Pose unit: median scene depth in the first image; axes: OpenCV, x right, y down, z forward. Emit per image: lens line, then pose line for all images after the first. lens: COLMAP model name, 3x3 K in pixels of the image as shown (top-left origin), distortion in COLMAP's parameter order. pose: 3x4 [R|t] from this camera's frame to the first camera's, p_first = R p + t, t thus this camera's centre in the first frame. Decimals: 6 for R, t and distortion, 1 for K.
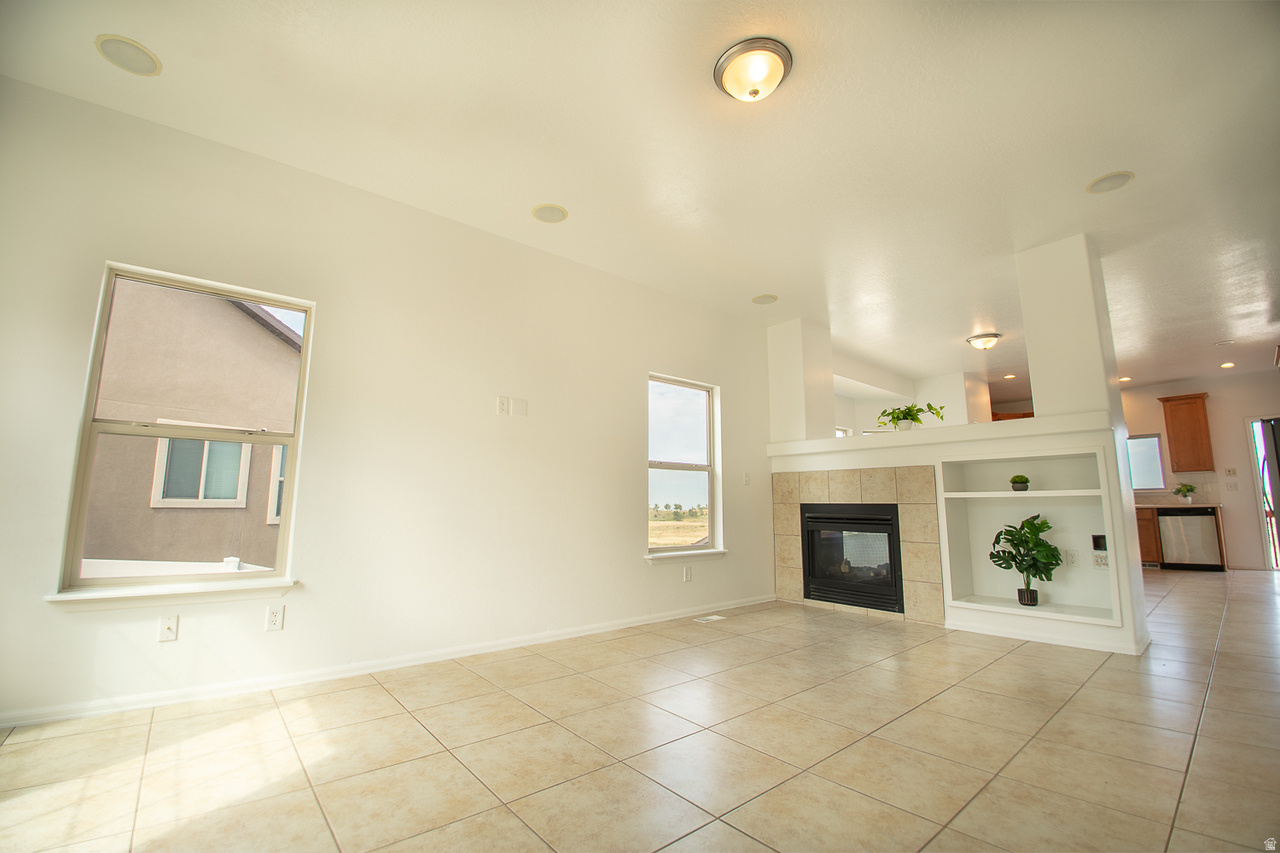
lens RADIAL K [[531.3, 0, 640.0], [0, 531.3, 426.5], [0, 0, 1]] dist [-0.018860, -0.010528]
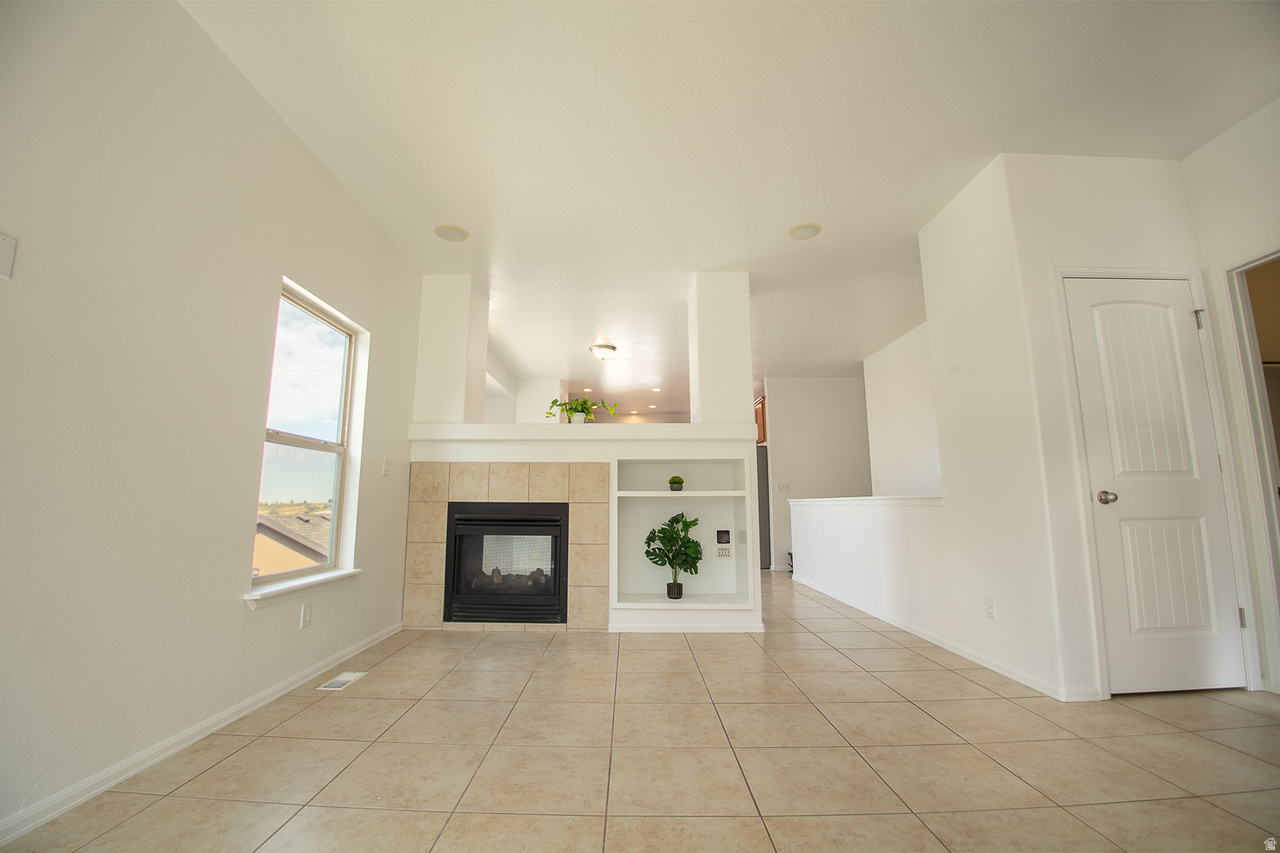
lens RADIAL K [[531.3, 0, 640.0], [0, 531.3, 426.5], [0, 0, 1]] dist [-0.018860, -0.010528]
pose [[0.657935, 0.104807, 0.745746, -0.130436], [-0.107941, 0.993168, -0.044349, 0.043323], [-0.745298, -0.051318, 0.664753, 0.307496]]
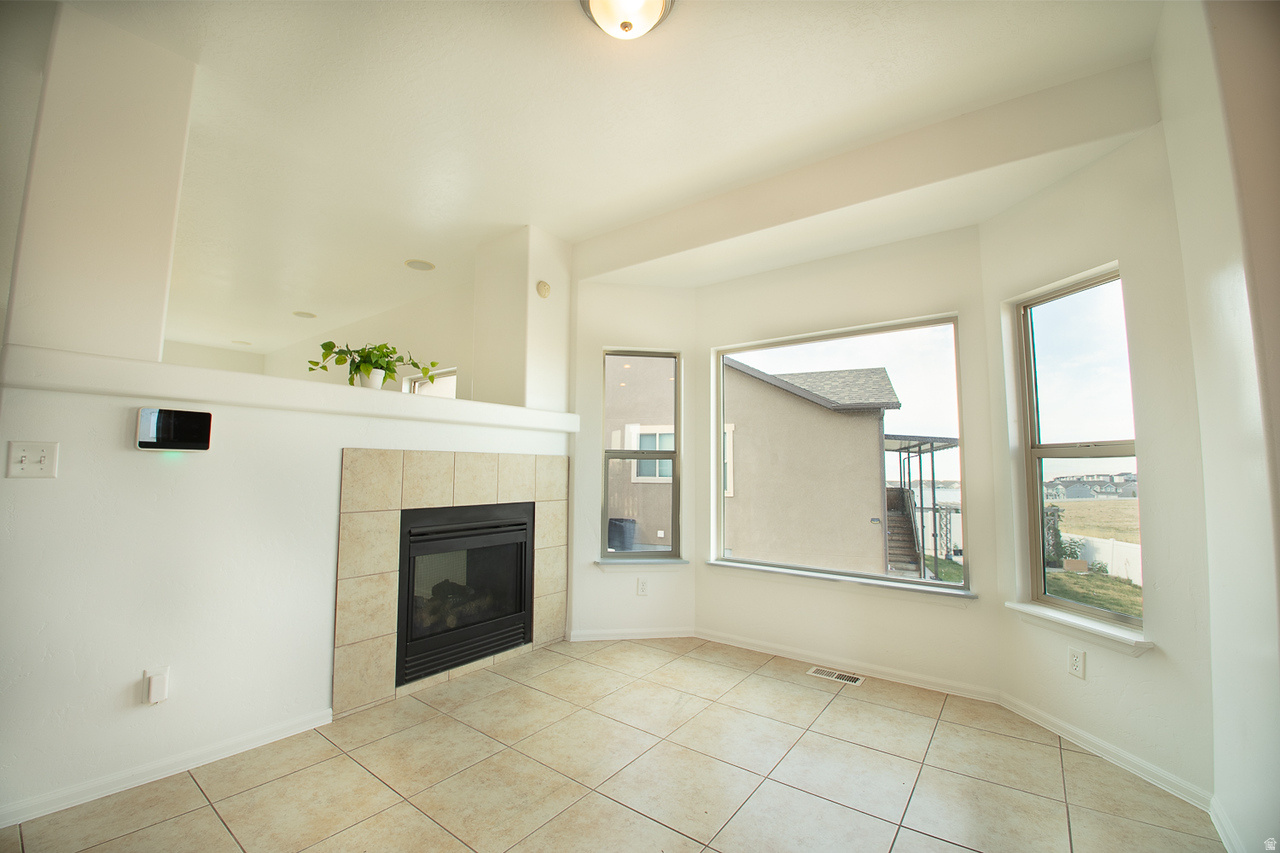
lens RADIAL K [[531.3, 0, 640.0], [0, 531.3, 426.5], [0, 0, 1]] dist [-0.018860, -0.010528]
pose [[-0.215636, 0.073258, 0.973722, -0.309825], [-0.152278, 0.982459, -0.107638, 0.099064], [-0.964527, -0.171488, -0.200698, 1.034371]]
